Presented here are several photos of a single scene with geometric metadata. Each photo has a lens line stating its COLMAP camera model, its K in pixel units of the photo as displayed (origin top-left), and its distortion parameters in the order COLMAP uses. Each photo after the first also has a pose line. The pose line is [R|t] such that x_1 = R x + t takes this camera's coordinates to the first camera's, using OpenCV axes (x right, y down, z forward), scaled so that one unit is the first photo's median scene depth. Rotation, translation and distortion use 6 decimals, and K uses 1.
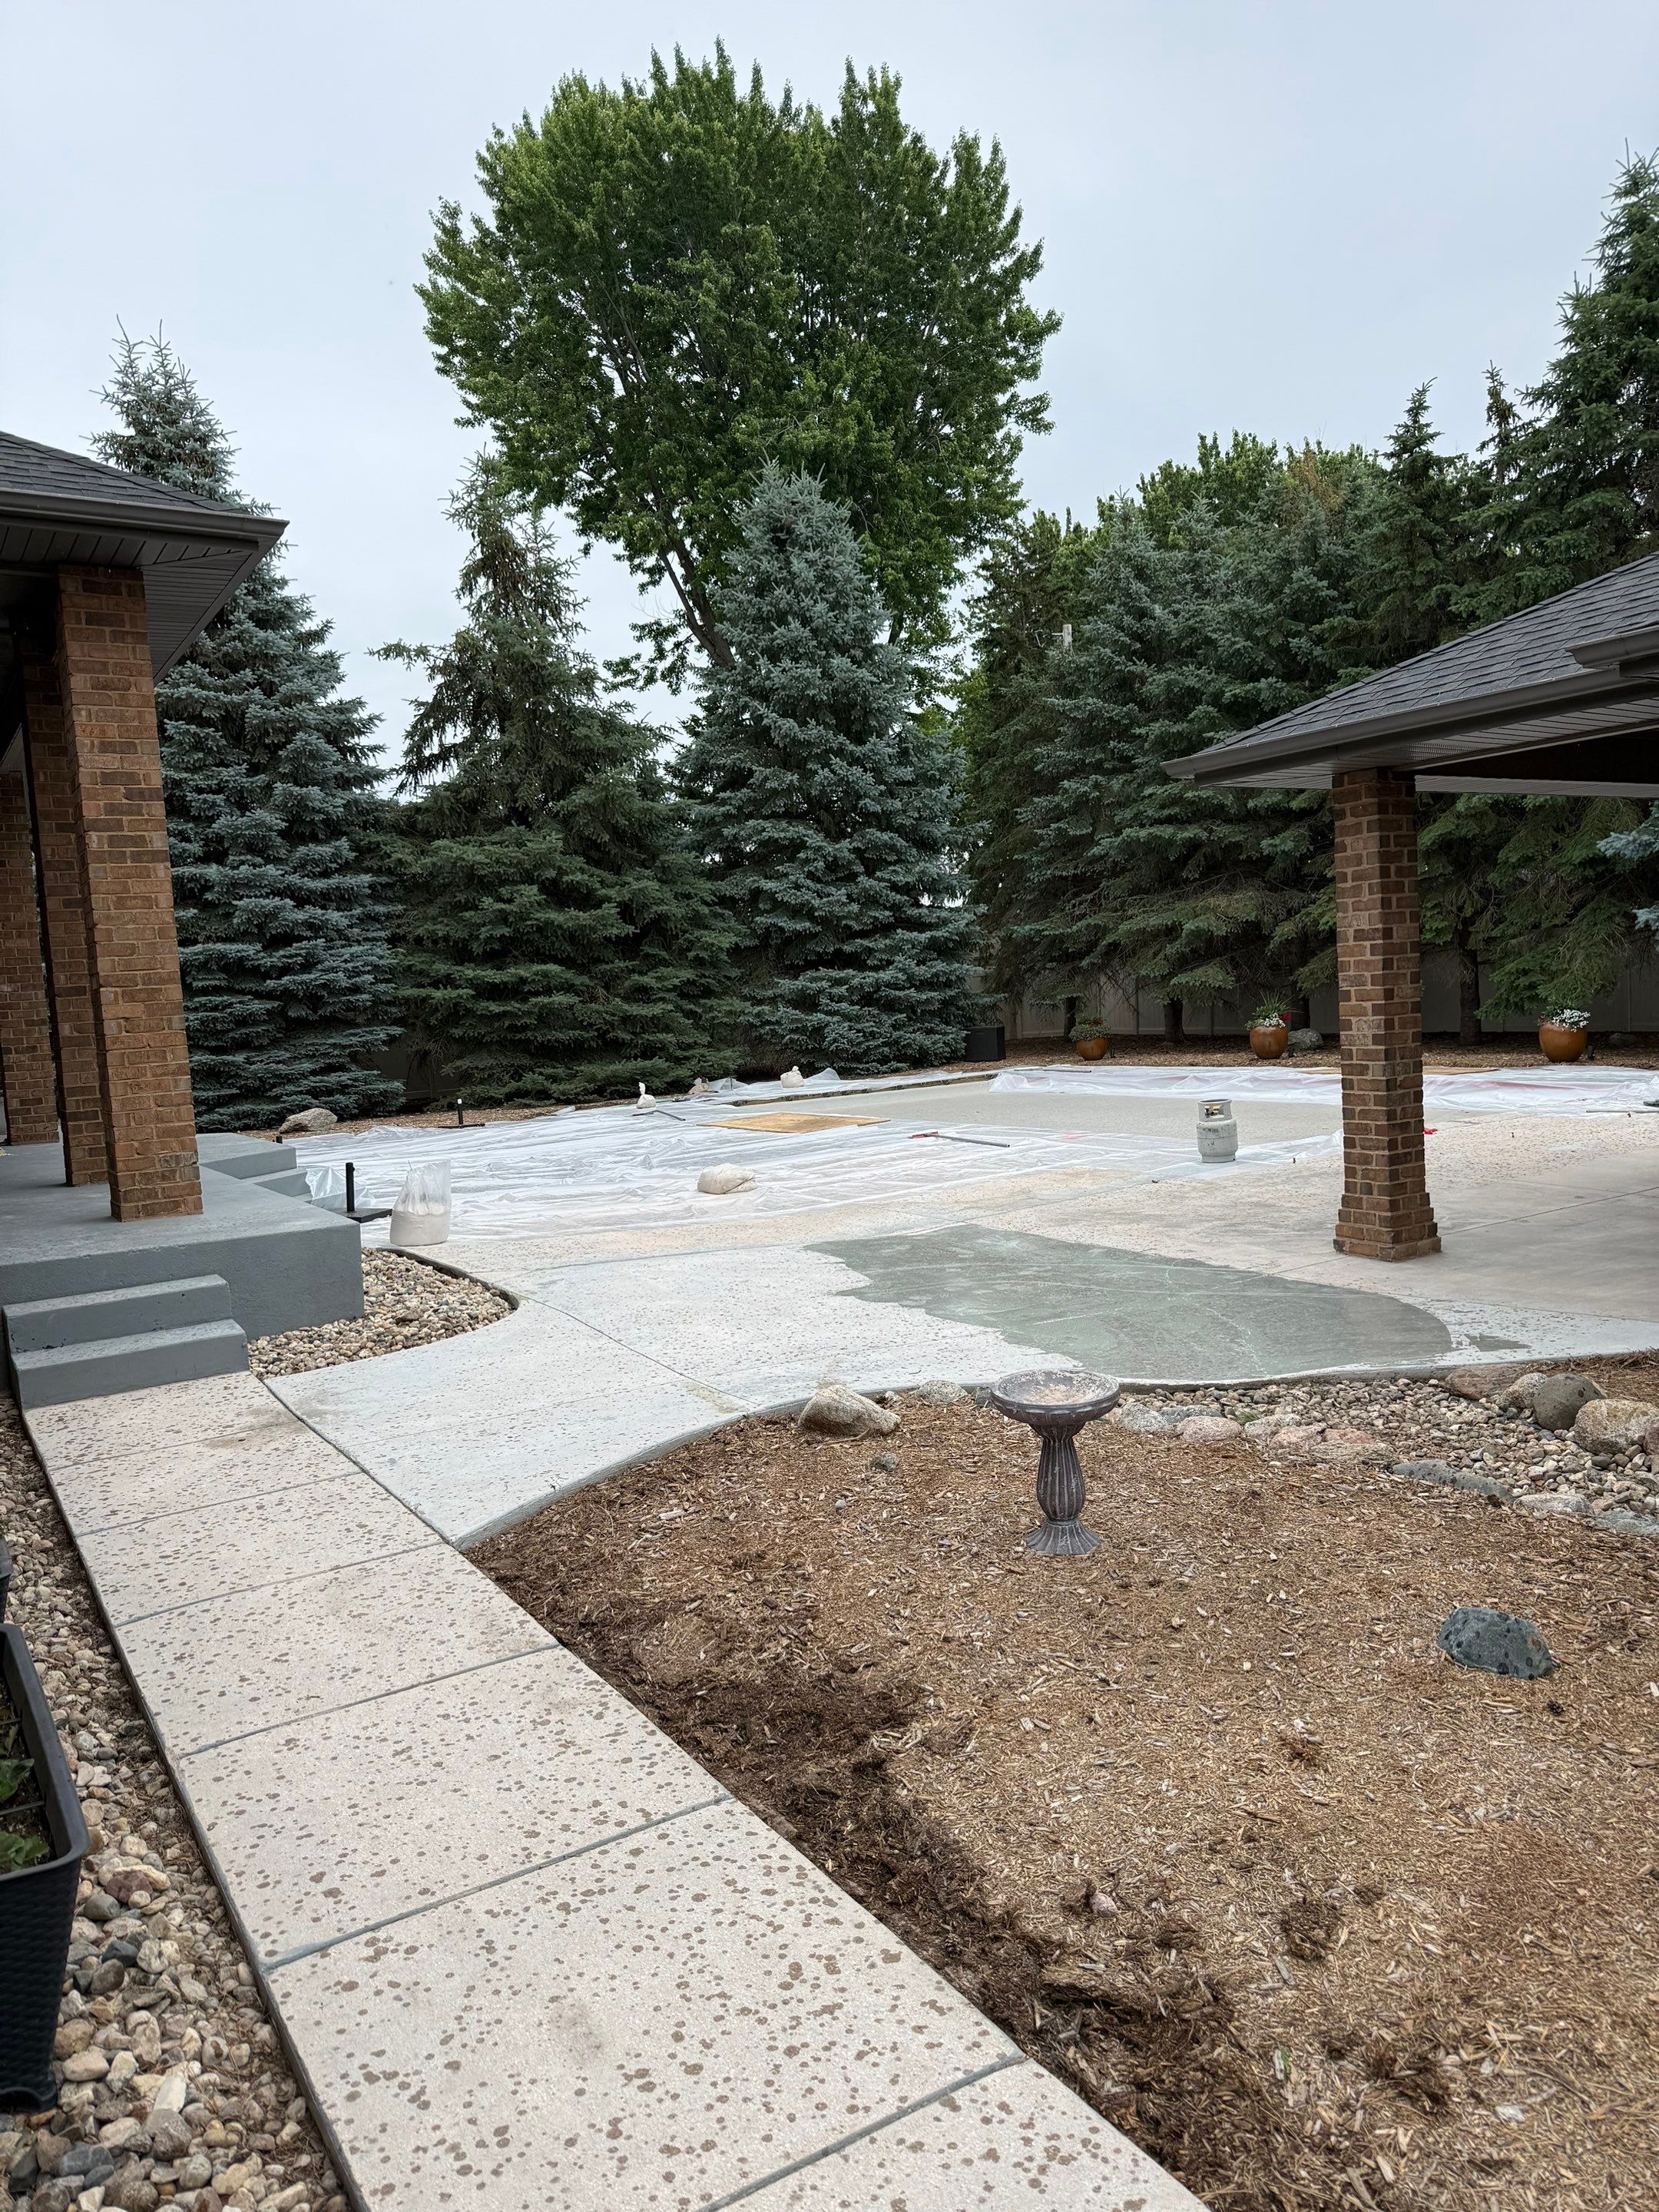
lens RADIAL K [[1549.3, 0, 822.6], [0, 1549.3, 1120.3], [0, 0, 1]] dist [0.085366, -0.075035]
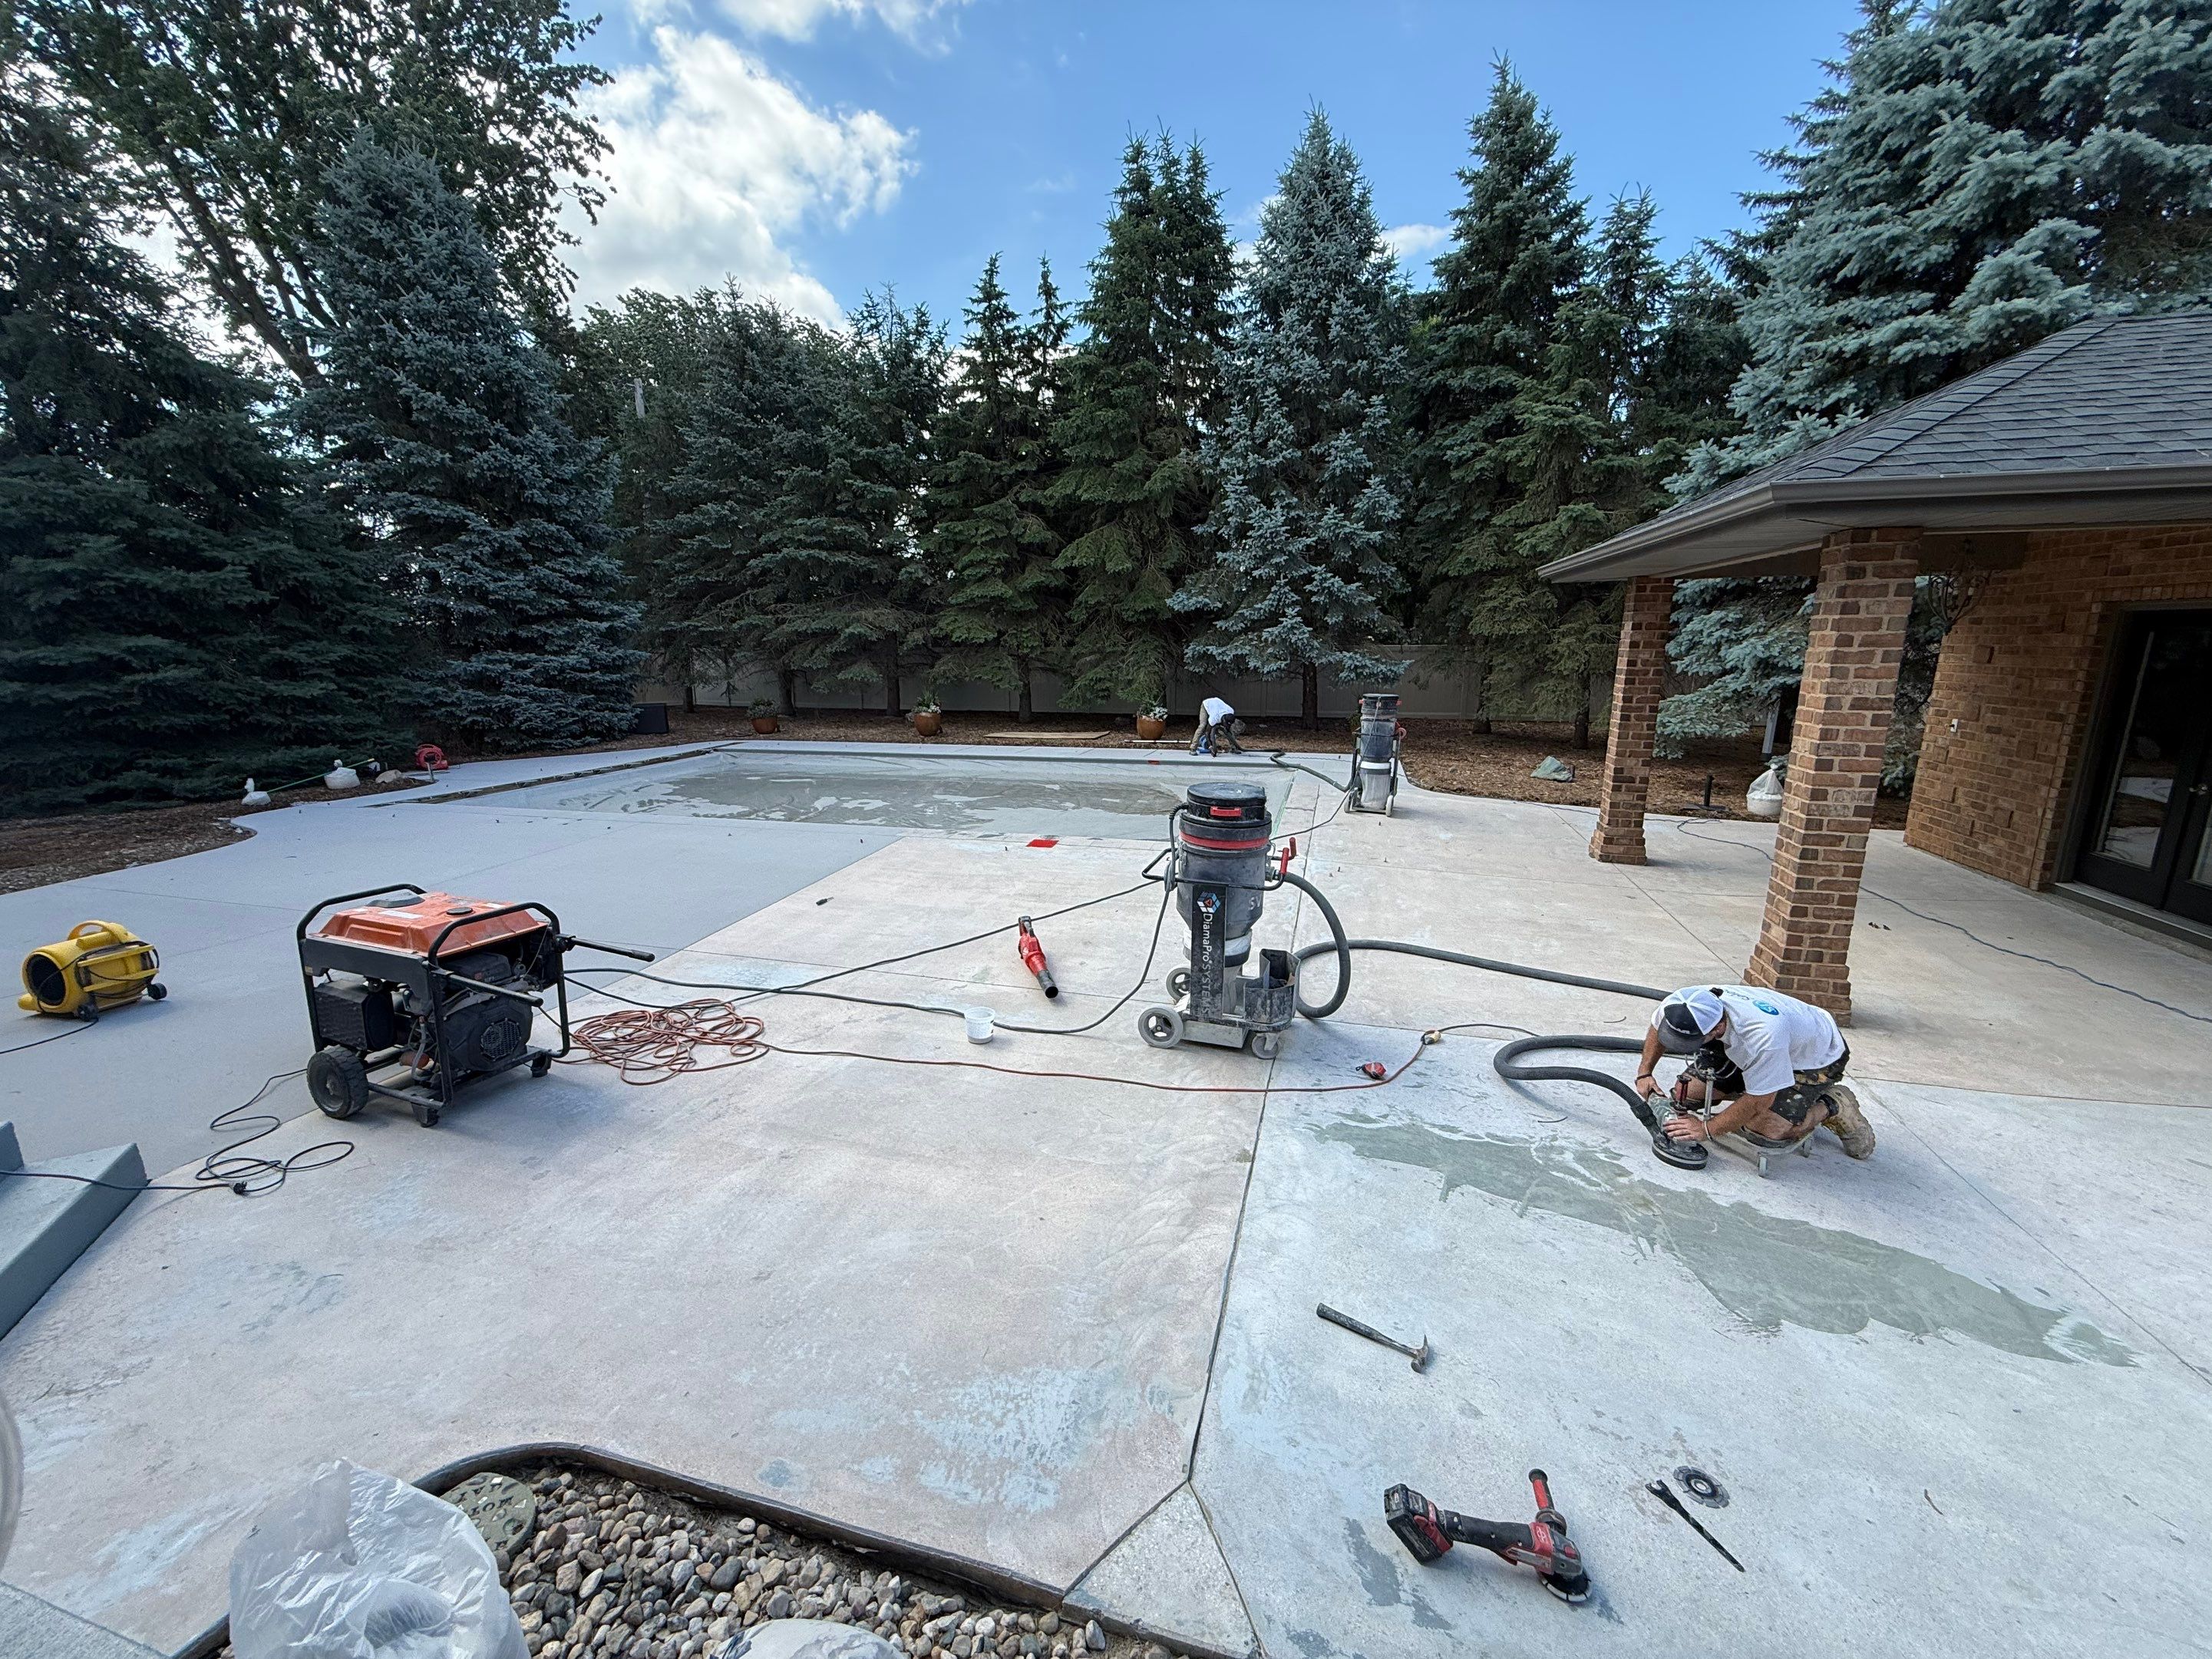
lens RADIAL K [[878.4, 0, 1097.7], [0, 878.4, 838.5], [0, 0, 1]] dist [-0.000068, -0.000239]
pose [[0.738123, -0.097081, 0.667645, -0.117068], [0.021932, 0.992523, 0.120074, -0.036148], [-0.674310, -0.073987, 0.734733, 0.298115]]
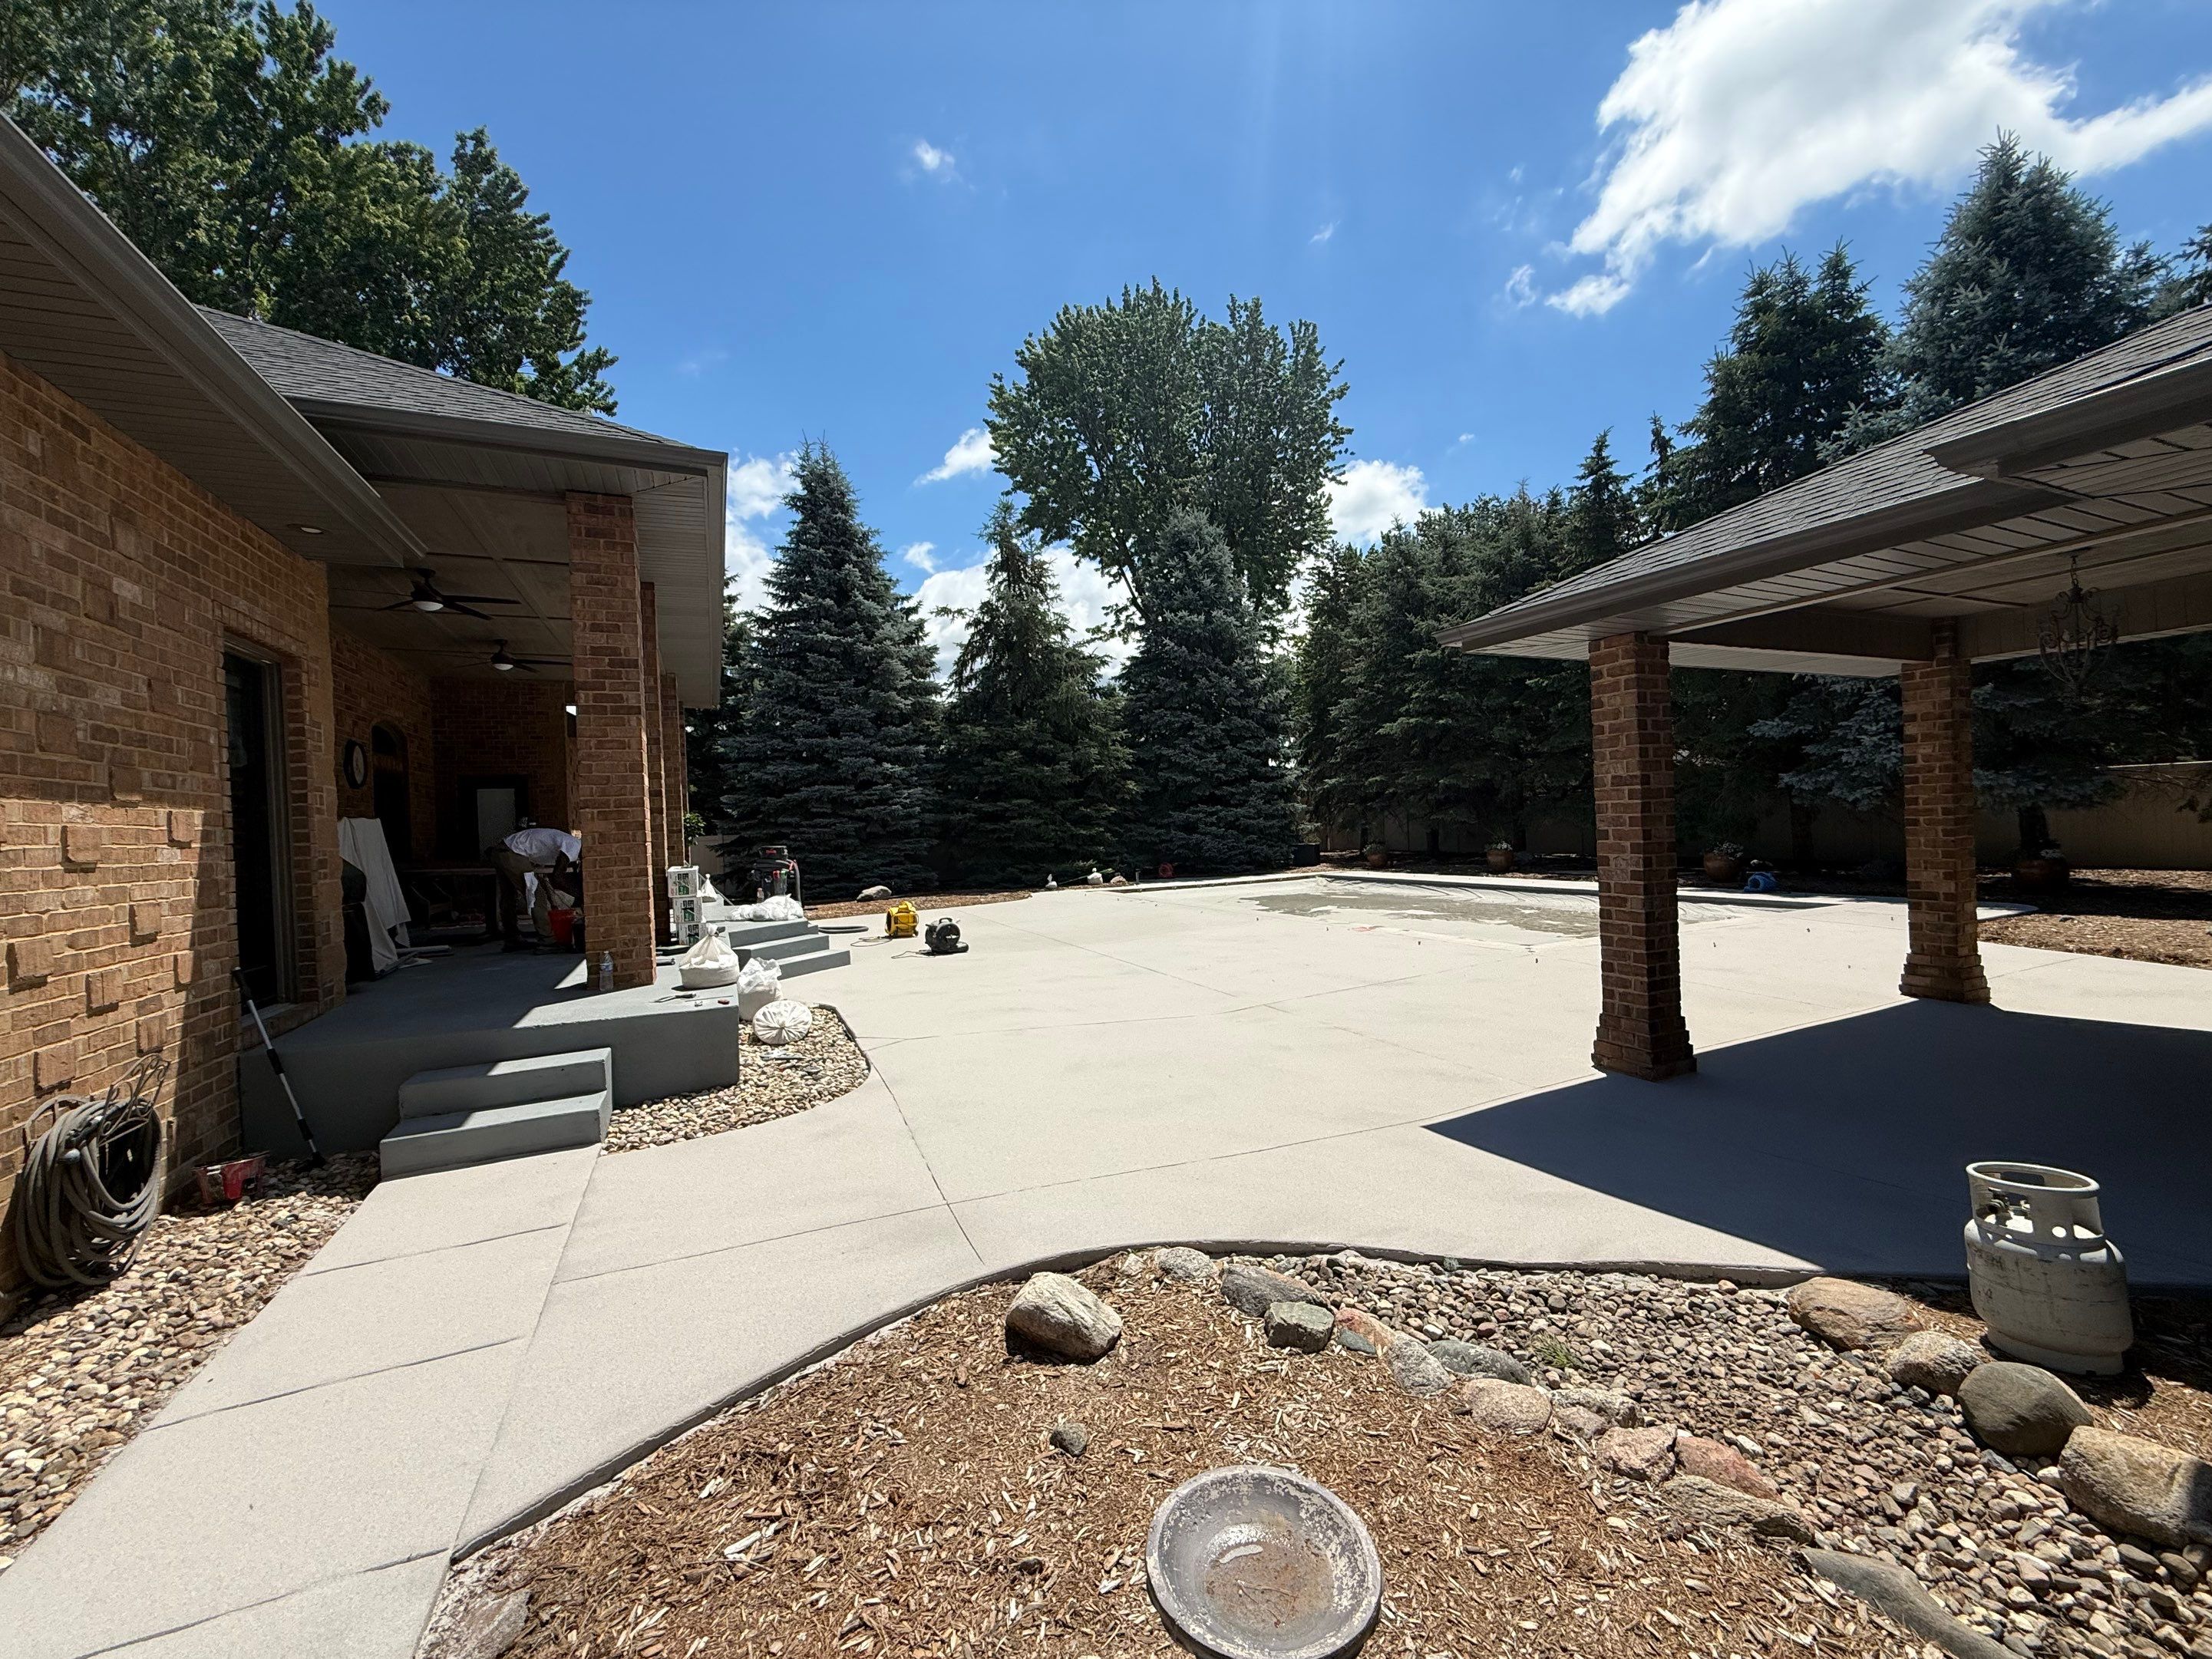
lens RADIAL K [[878.4, 0, 1088.7], [0, 878.4, 830.8], [0, 0, 1]] dist [-0.000068, -0.000239]
pose [[0.988602, 0.020369, -0.149171, 0.022128], [-0.030530, 0.997343, -0.066146, -0.010273], [0.147428, 0.069946, 0.986597, 0.112391]]
